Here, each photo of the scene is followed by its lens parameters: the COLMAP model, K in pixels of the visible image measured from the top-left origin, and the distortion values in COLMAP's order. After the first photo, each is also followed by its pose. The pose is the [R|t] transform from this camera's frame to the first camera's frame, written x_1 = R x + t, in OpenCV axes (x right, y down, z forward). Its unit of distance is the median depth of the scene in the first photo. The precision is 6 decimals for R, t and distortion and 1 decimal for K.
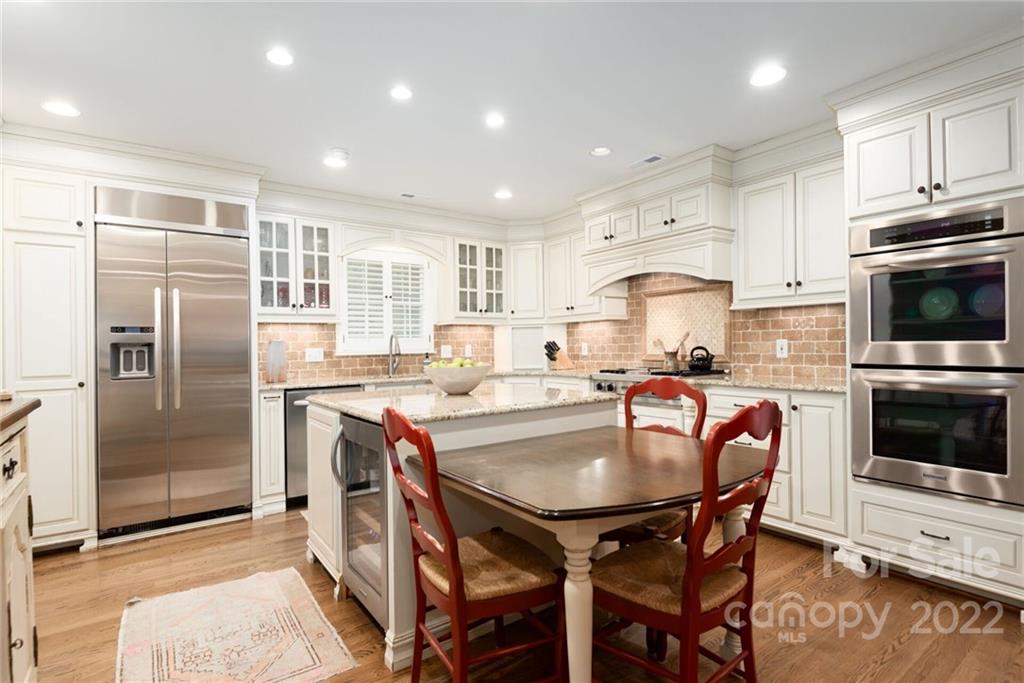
lens RADIAL K [[559.4, 0, 509.5], [0, 559.4, 344.4], [0, 0, 1]] dist [0.005430, -0.002132]
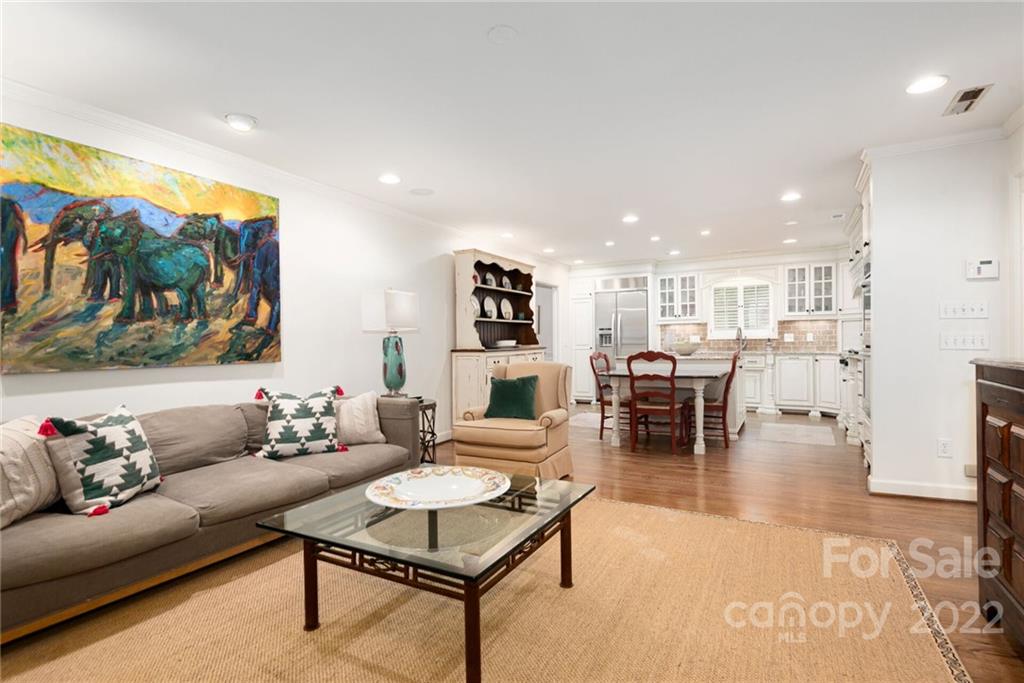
lens RADIAL K [[536.9, 0, 515.8], [0, 536.9, 344.5], [0, 0, 1]] dist [0.013229, -0.000231]
pose [[0.498214, 0.012568, -0.866963, 1.010979], [0.008829, 0.999770, 0.019567, -0.005035], [0.867009, -0.017404, 0.497989, -0.513330]]
